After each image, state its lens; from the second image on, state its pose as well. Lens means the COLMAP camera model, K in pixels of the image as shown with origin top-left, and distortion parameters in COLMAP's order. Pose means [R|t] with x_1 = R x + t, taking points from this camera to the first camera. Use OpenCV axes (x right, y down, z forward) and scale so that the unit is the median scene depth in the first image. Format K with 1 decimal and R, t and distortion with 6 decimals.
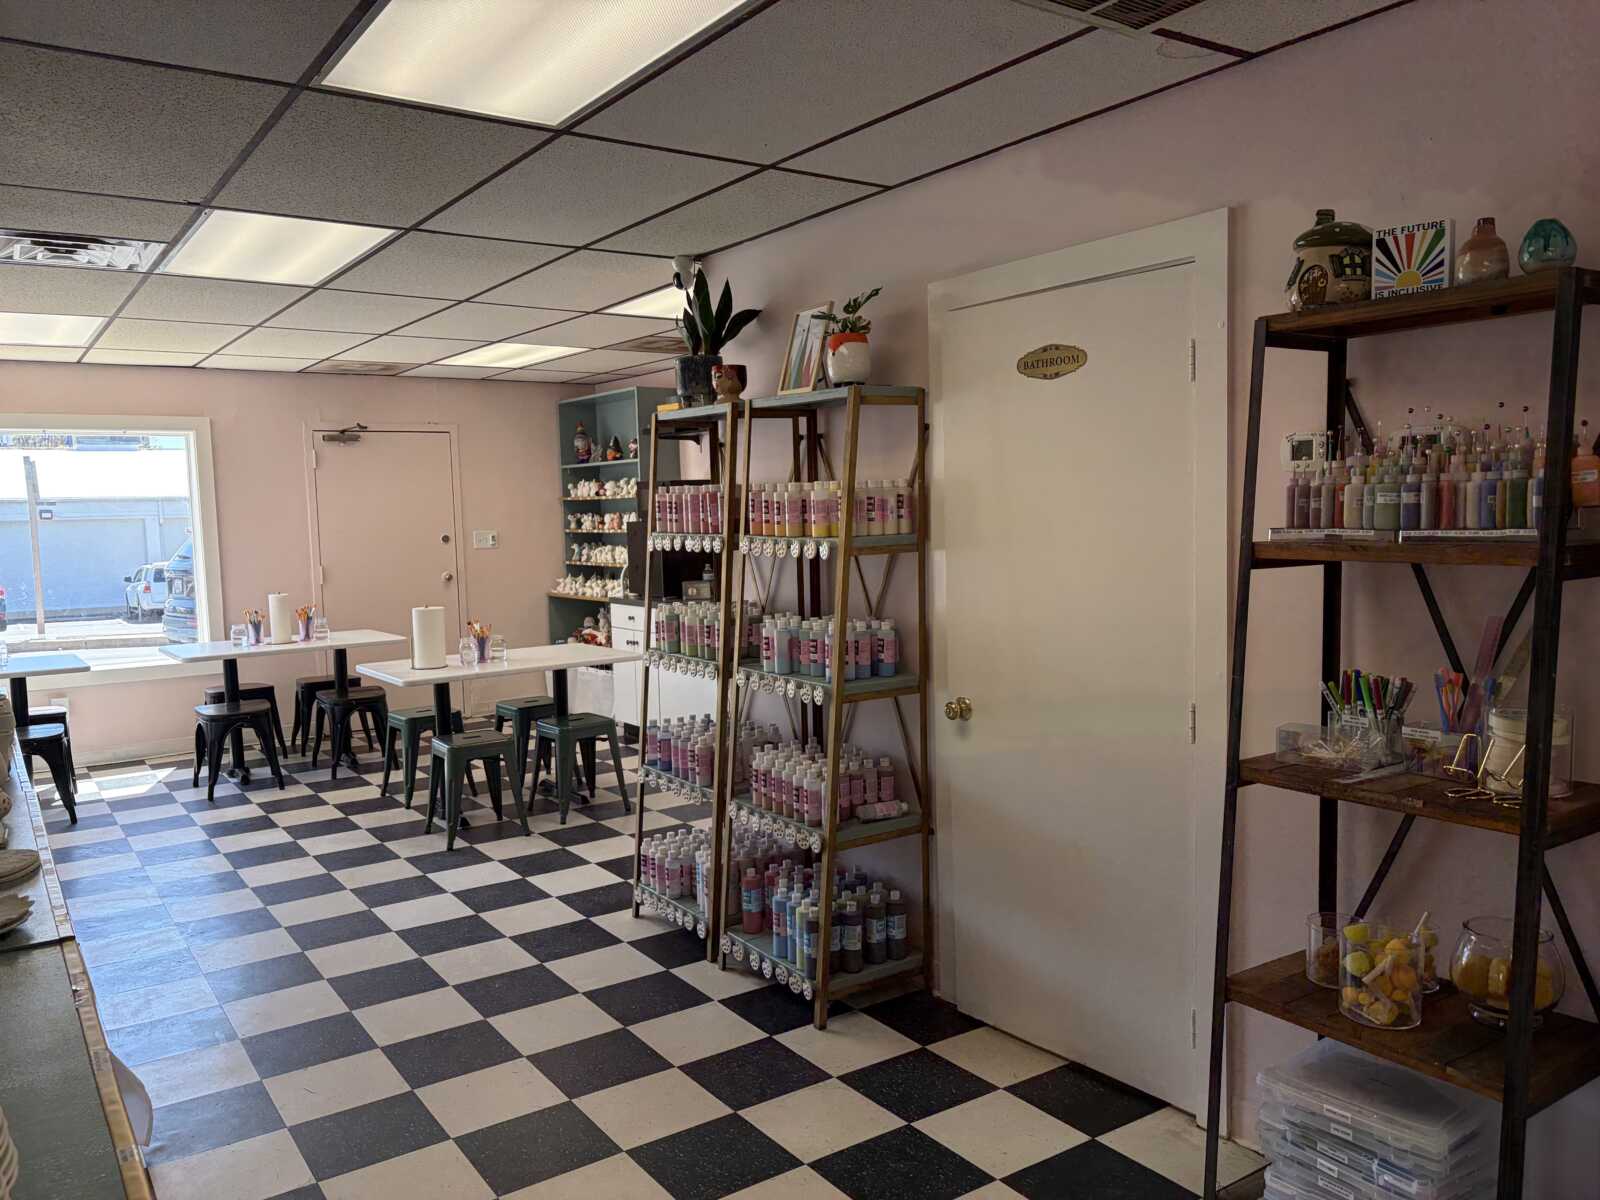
lens RADIAL K [[1211.5, 0, 801.7], [0, 1211.5, 612.3], [0, 0, 1]] dist [0.003474, -0.024166]
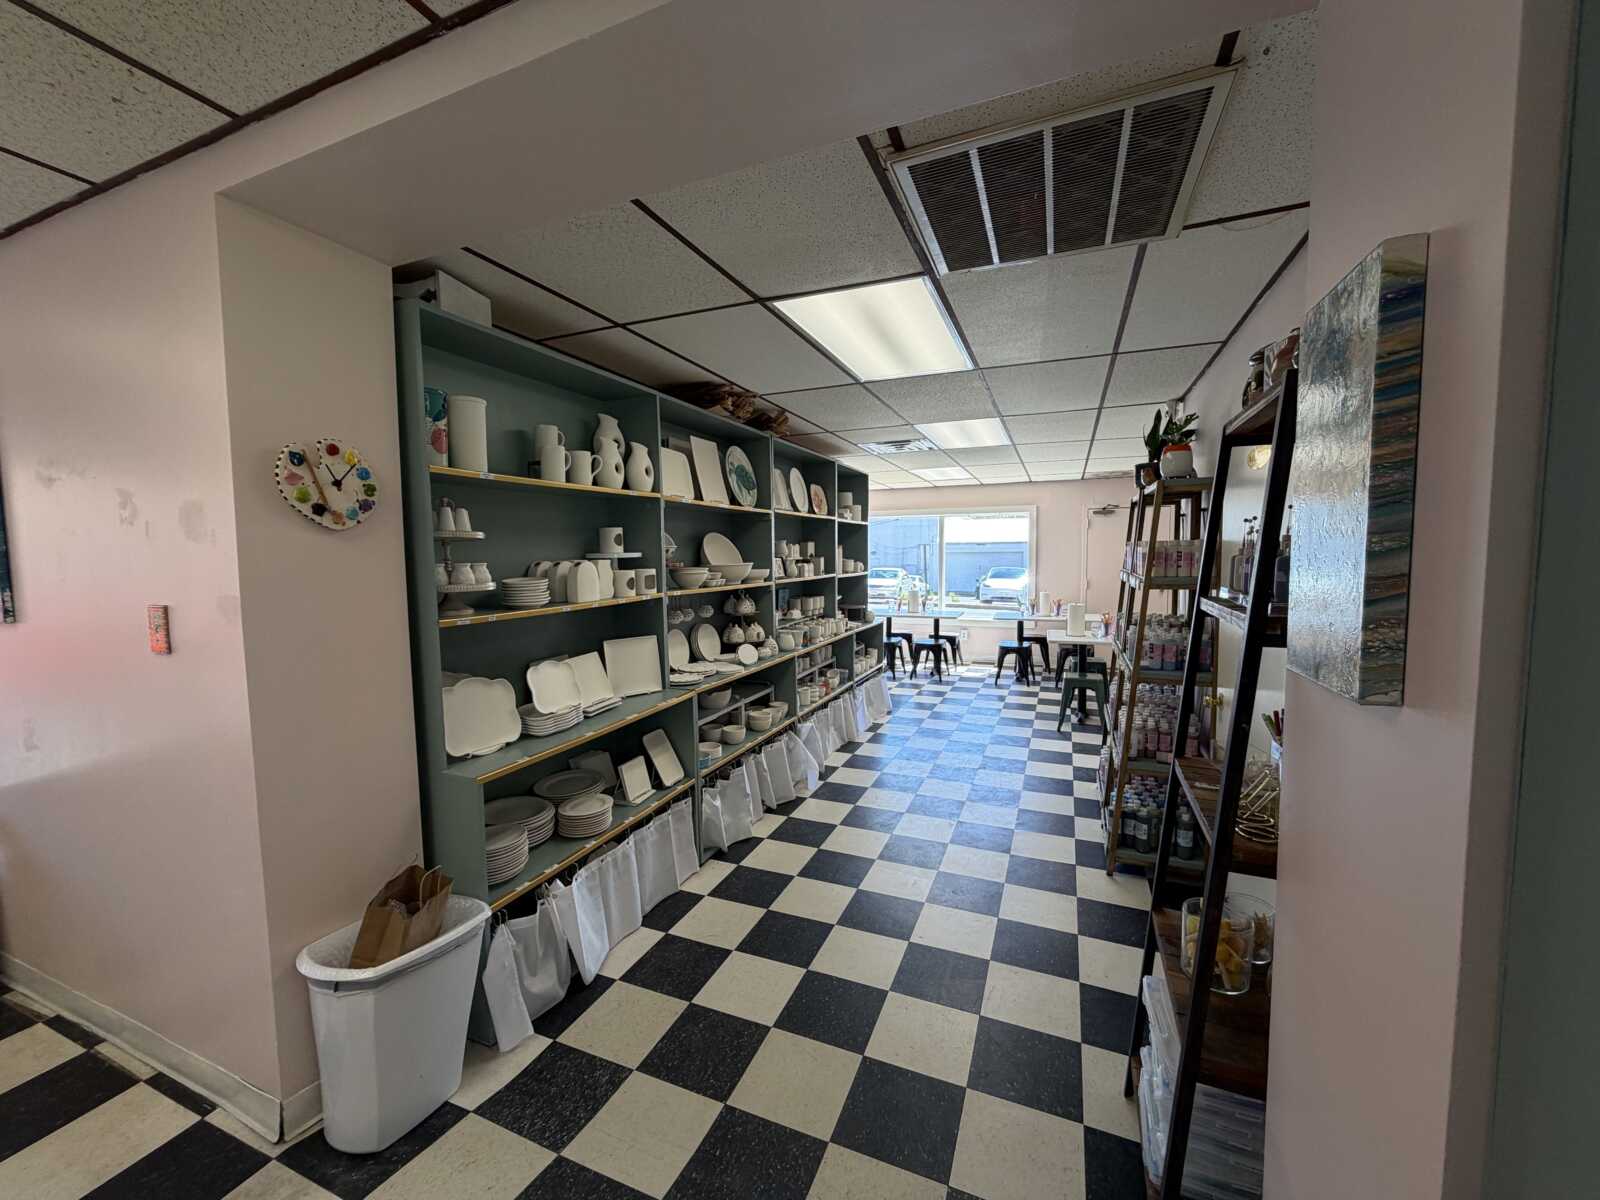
lens RADIAL K [[634.2, 0, 797.4], [0, 634.2, 602.3], [0, 0, 1]] dist [-0.003342, -0.000297]
pose [[0.531507, 0.081060, -0.843167, 0.399217], [-0.076009, 0.995959, 0.047835, -0.027836], [0.843637, 0.038664, 0.535520, 0.138919]]
